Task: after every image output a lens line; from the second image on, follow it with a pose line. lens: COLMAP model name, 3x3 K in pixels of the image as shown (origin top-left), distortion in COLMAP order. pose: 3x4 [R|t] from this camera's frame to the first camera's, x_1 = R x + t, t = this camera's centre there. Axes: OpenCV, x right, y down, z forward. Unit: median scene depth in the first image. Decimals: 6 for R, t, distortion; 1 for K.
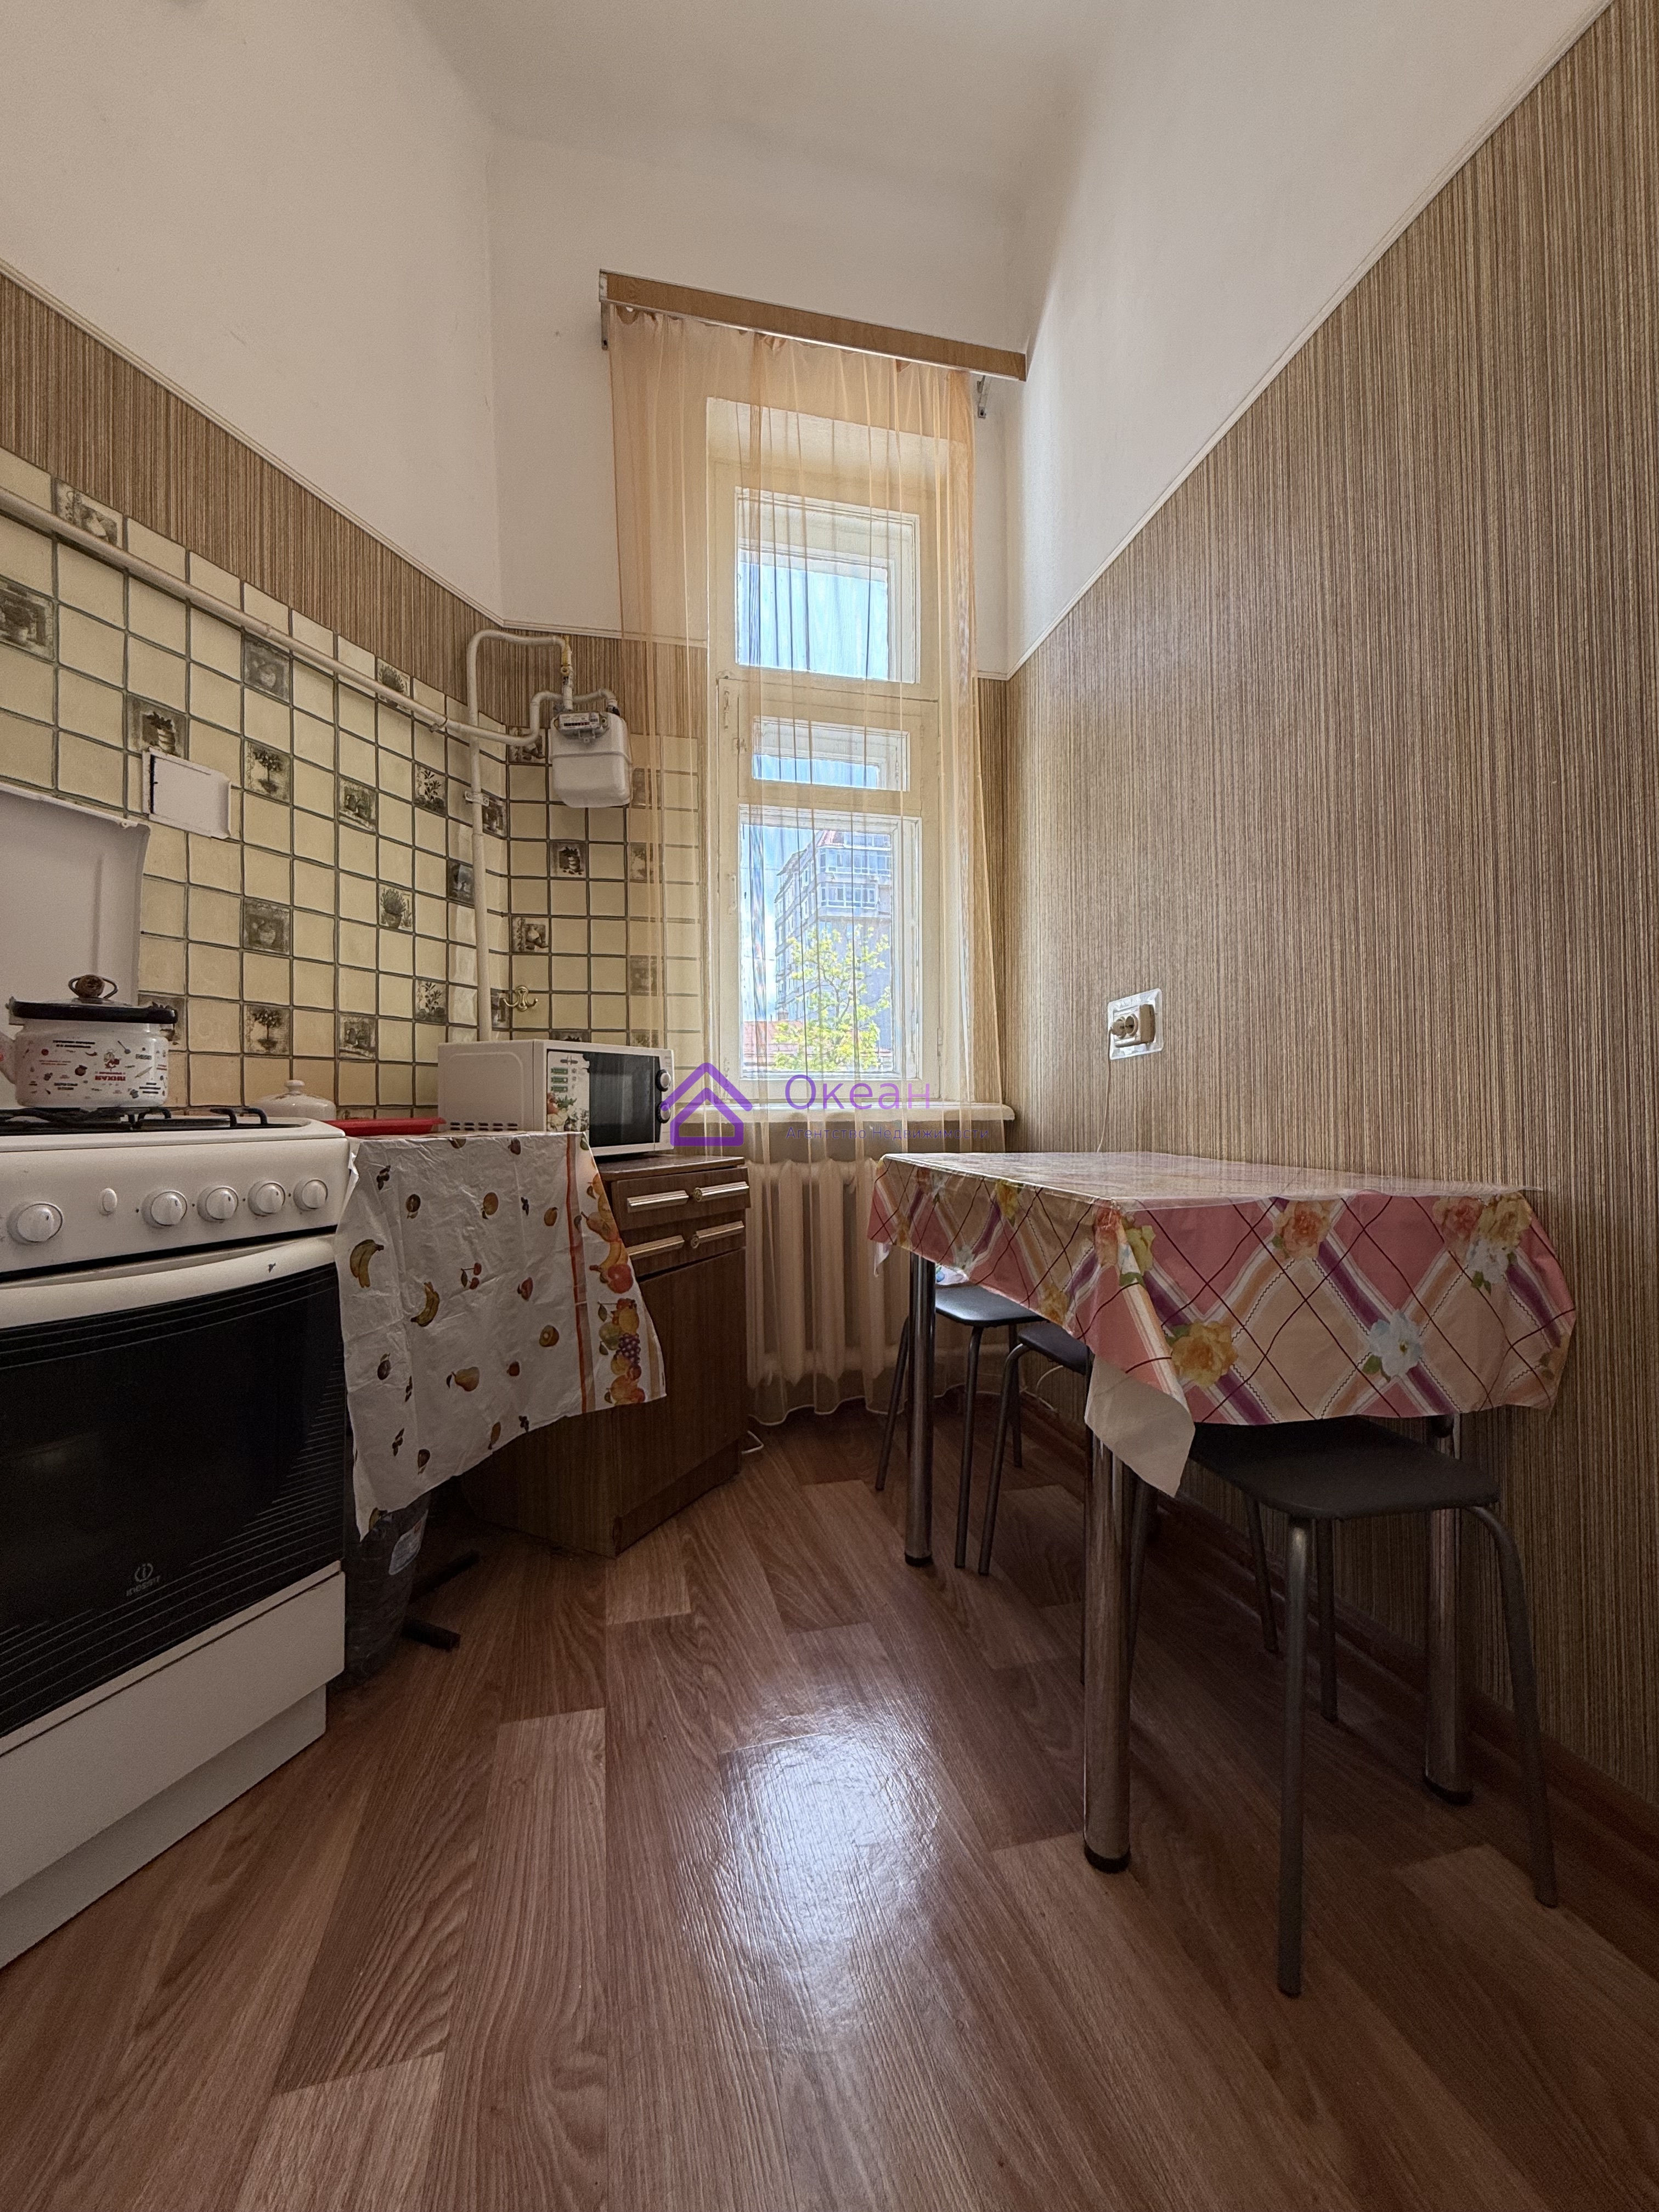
lens RADIAL K [[879.3, 0, 830.5], [0, 879.3, 1100.1], [0, 0, 1]] dist [0.000453, 0.000053]
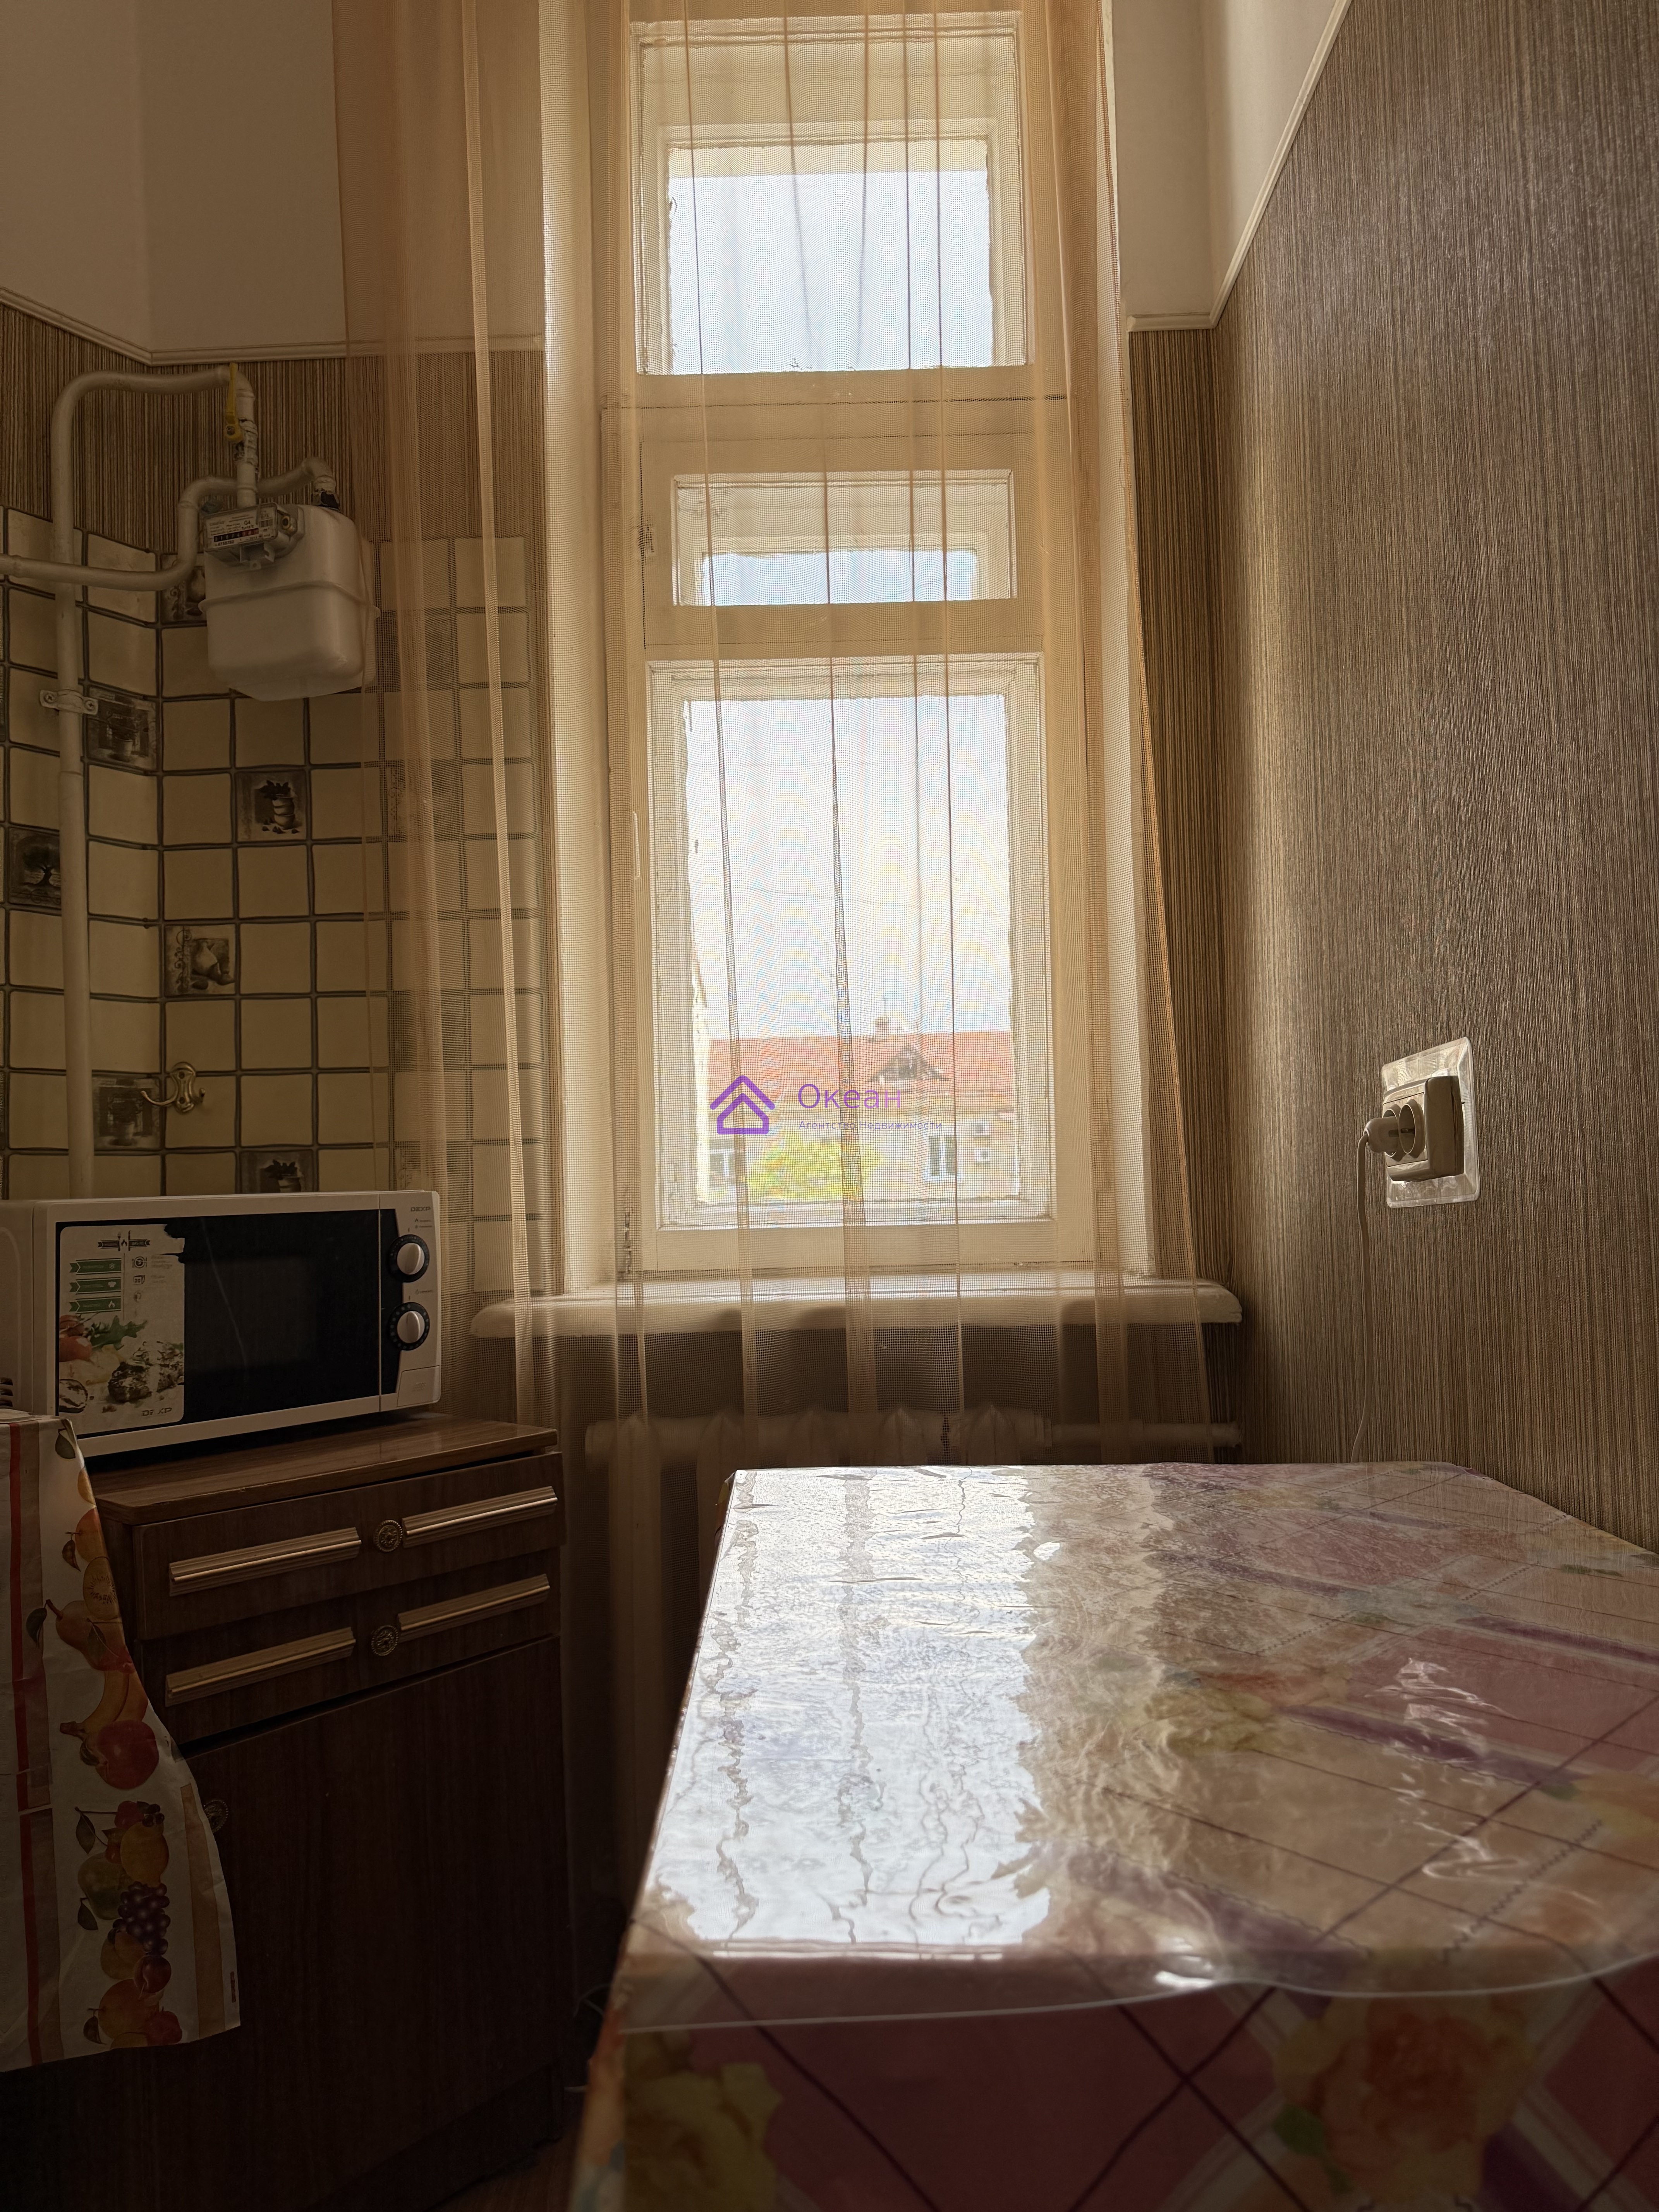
lens RADIAL K [[1568.2, 0, 835.1], [0, 1568.2, 1107.0], [0, 0, 1]] dist [0.035896, -0.041742]
pose [[0.970521, -0.028131, -0.239368, 0.305861], [0.018765, 0.998970, -0.041320, -0.082879], [0.240284, 0.035611, 0.970049, 0.300217]]
